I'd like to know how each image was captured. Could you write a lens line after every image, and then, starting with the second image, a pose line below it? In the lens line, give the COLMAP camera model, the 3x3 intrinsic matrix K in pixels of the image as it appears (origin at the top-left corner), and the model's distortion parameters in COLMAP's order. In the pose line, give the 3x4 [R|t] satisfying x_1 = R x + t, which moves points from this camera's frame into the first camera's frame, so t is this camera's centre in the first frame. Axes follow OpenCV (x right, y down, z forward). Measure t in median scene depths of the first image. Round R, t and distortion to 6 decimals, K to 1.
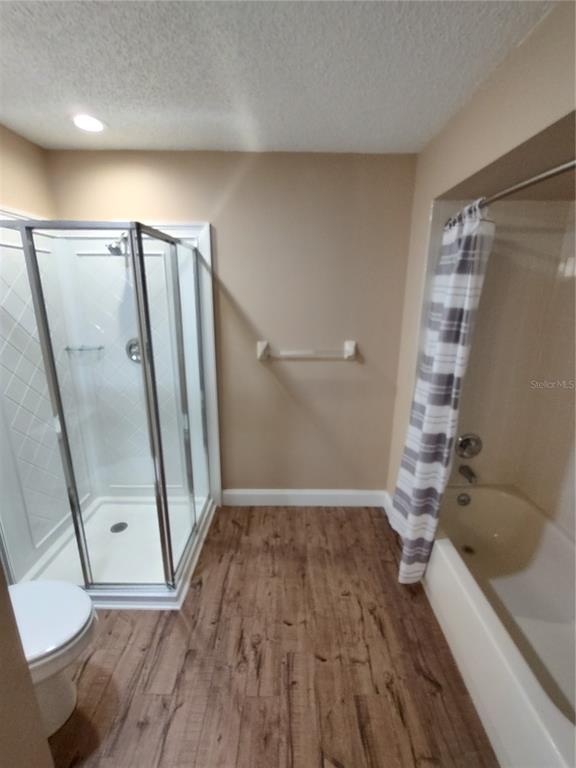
lens RADIAL K [[351.3, 0, 282.3], [0, 351.3, 386.8], [0, 0, 1]] dist [0.000377, 0.001070]
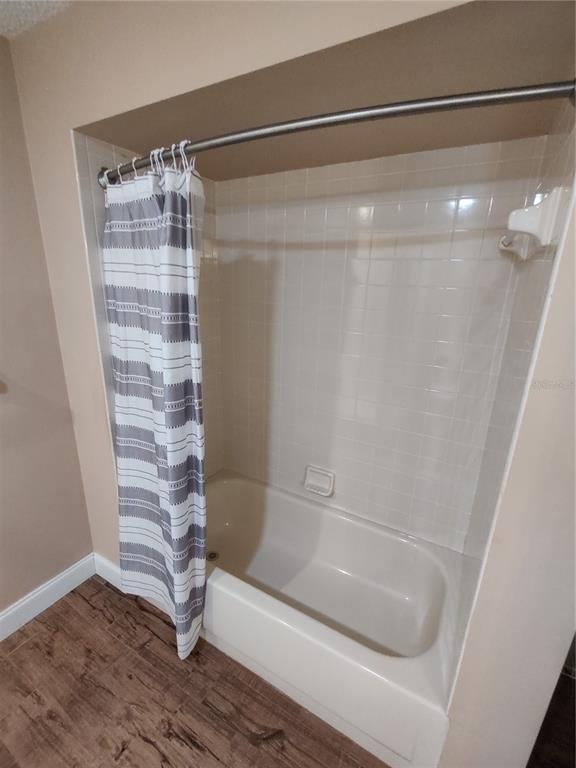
lens RADIAL K [[347.2, 0, 288.0], [0, 347.2, 384.0], [0, 0, 1]] dist [-0.003634, -0.000490]
pose [[0.470031, -0.242405, 0.848711, -0.048312], [0.208774, 0.964797, 0.159938, -0.089523], [-0.857604, 0.102013, 0.504092, 0.370327]]
